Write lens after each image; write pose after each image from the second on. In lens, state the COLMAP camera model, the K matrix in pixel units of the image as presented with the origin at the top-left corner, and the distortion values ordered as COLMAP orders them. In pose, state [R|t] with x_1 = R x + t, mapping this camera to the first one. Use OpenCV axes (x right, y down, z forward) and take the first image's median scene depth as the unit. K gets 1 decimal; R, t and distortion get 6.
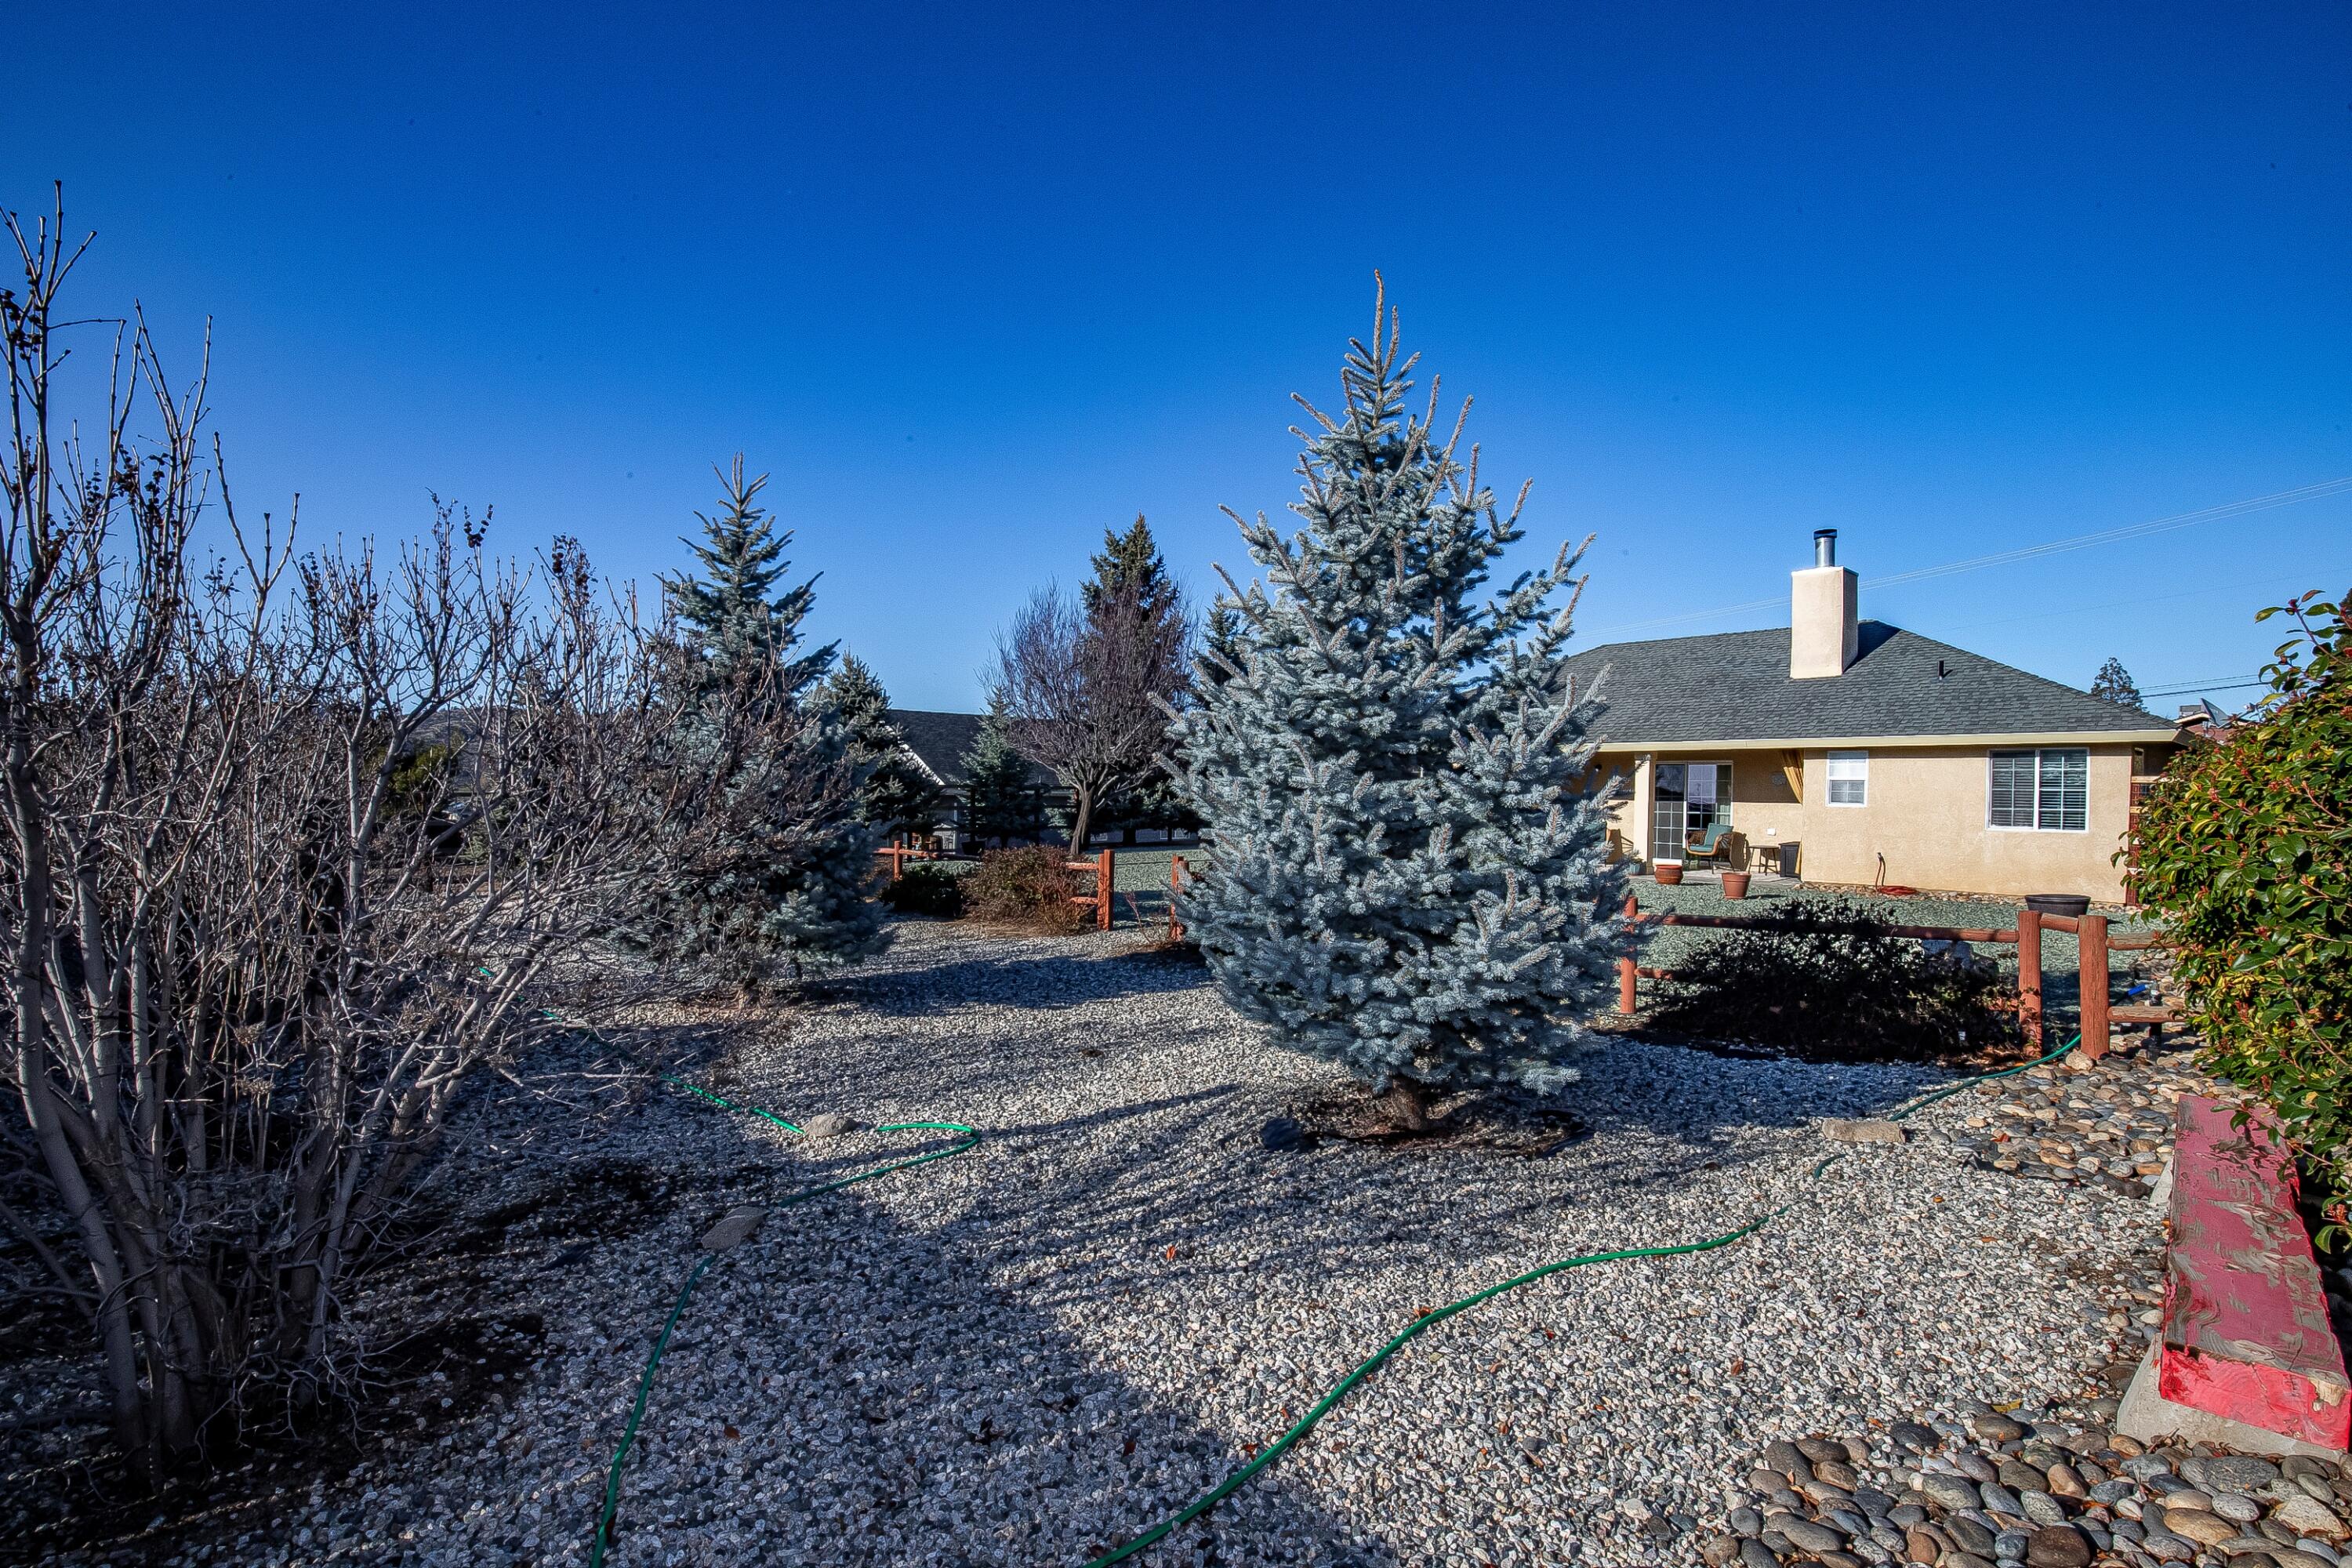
lens RADIAL K [[1078.2, 0, 1173.4], [0, 1078.2, 783.0], [0, 0, 1]] dist [0.001599, 0.000051]
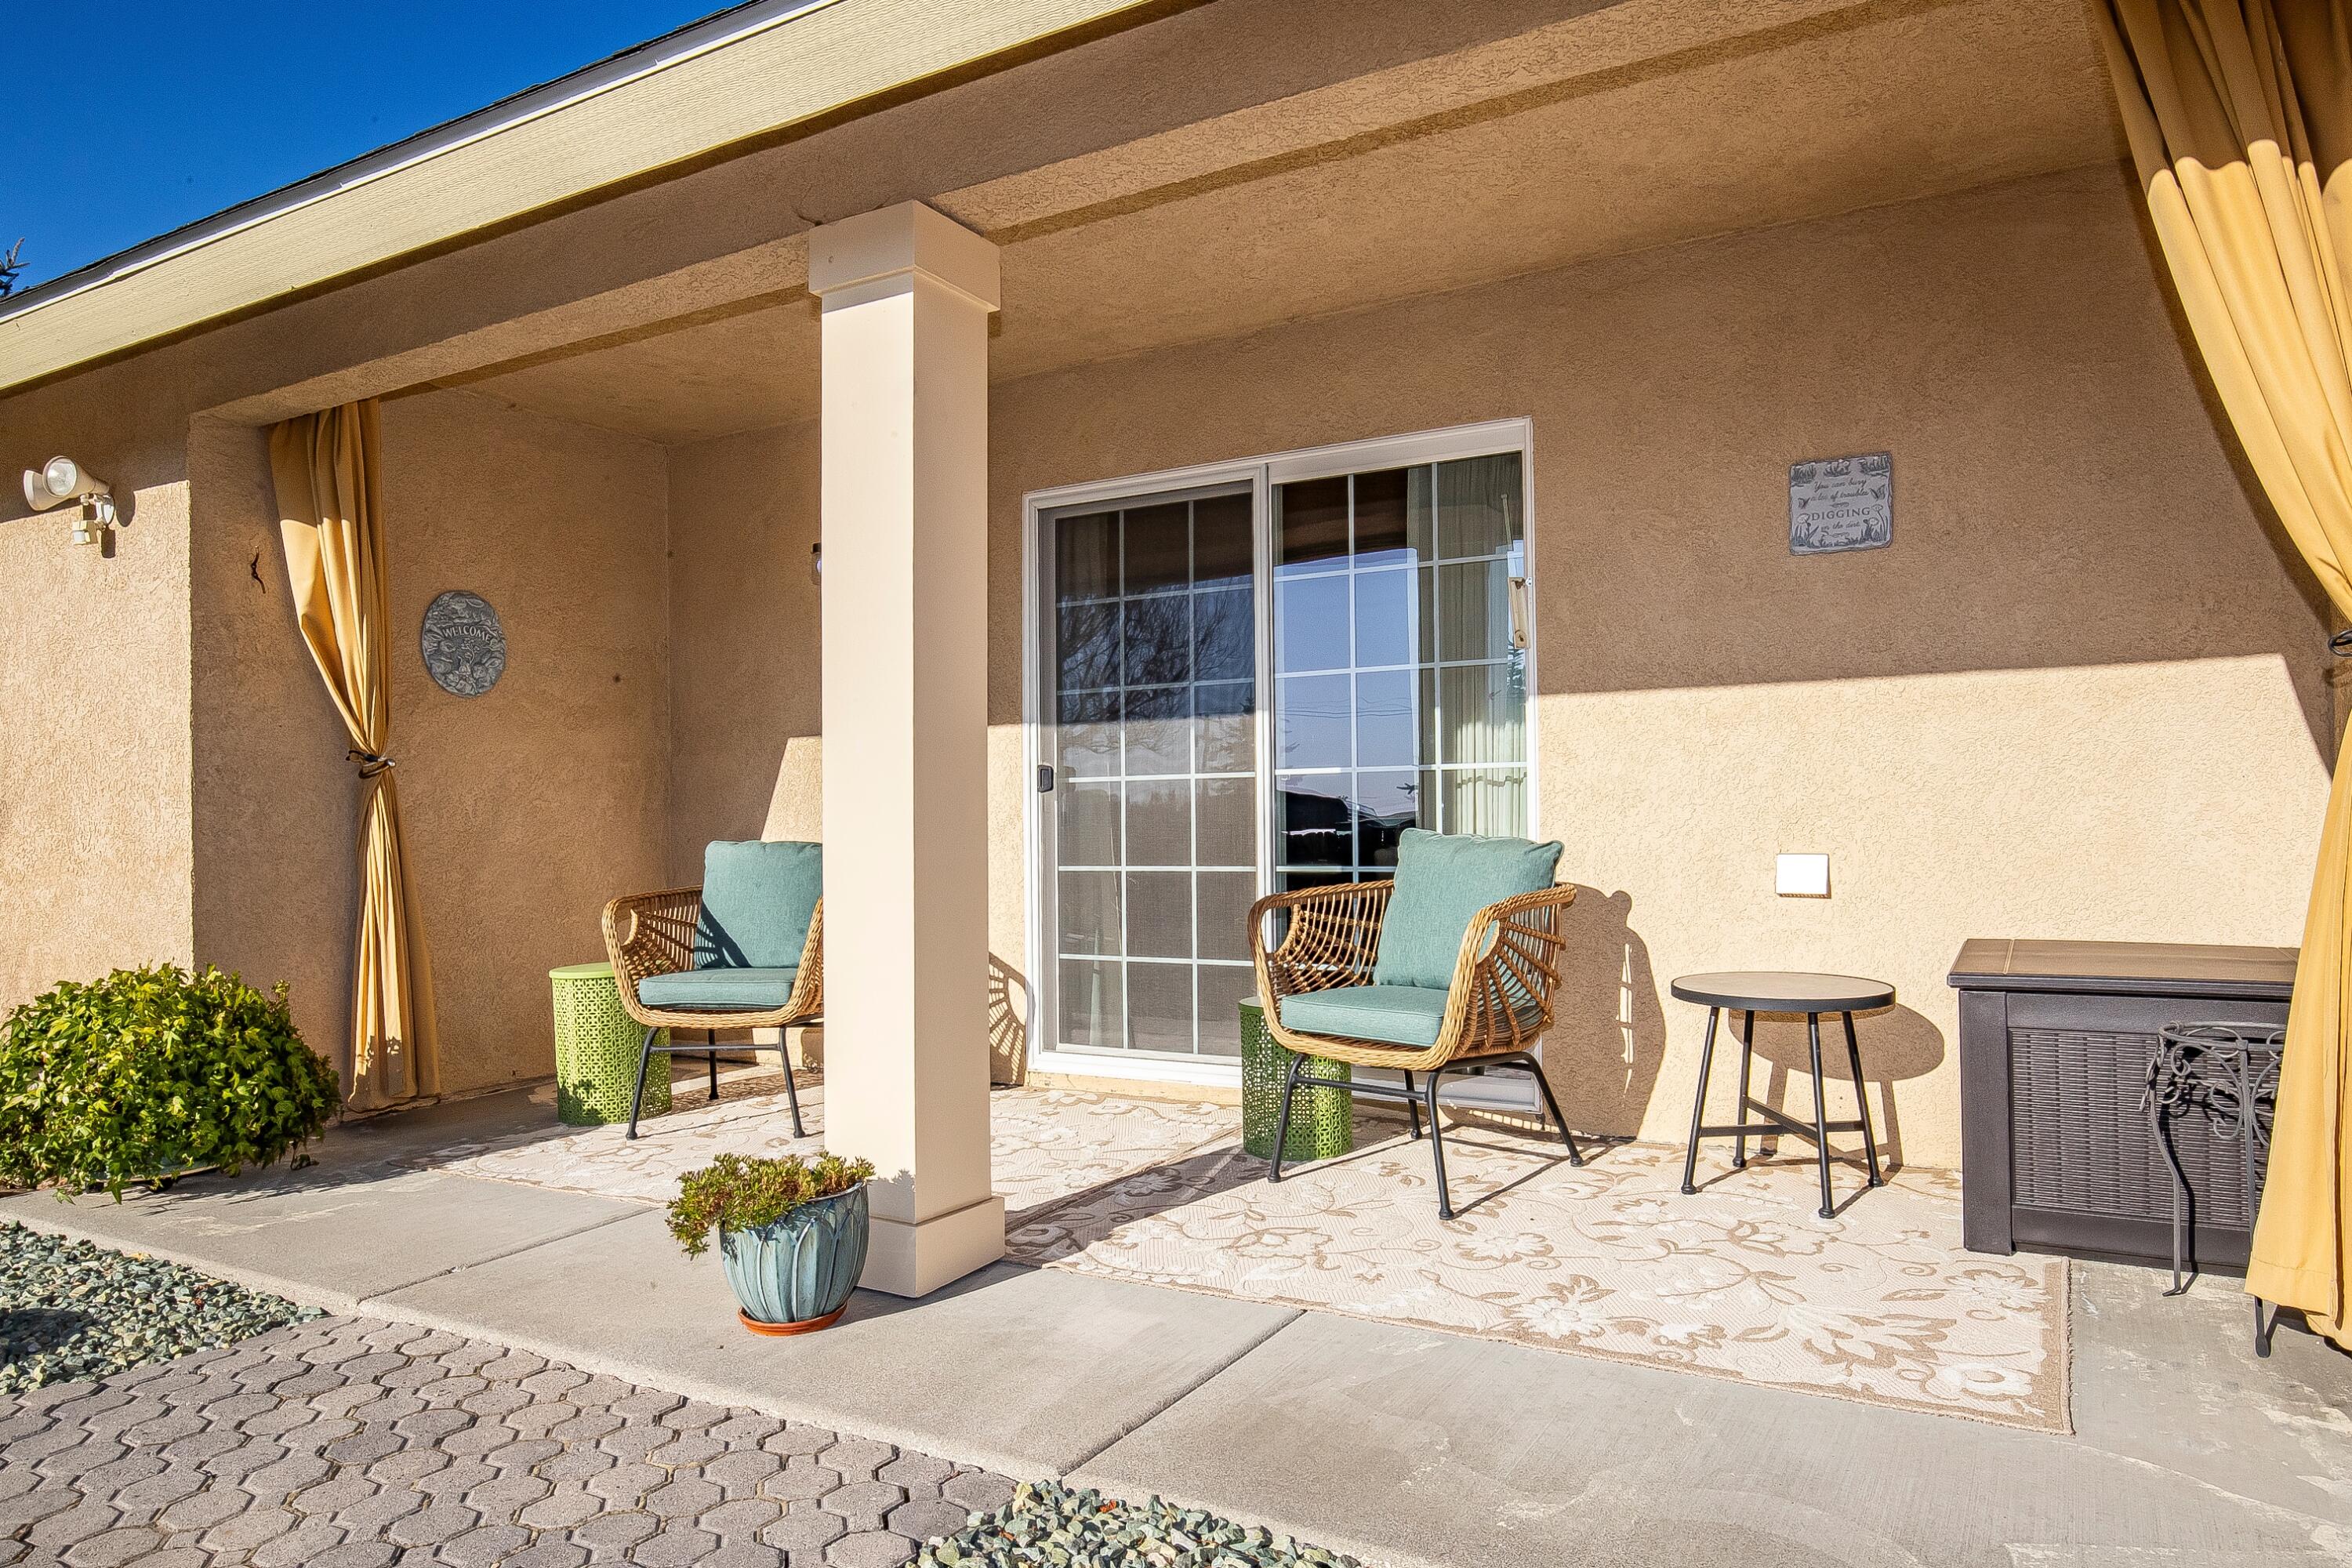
lens RADIAL K [[1476.8, 0, 1176.4], [0, 1476.8, 798.2], [0, 0, 1]] dist [-0.045227, -0.000002]
pose [[0.926581, -0.019182, 0.375606, 0.386884], [0.021888, 0.999756, -0.002939, 0.031550], [-0.375458, 0.010945, 0.926775, 0.815205]]
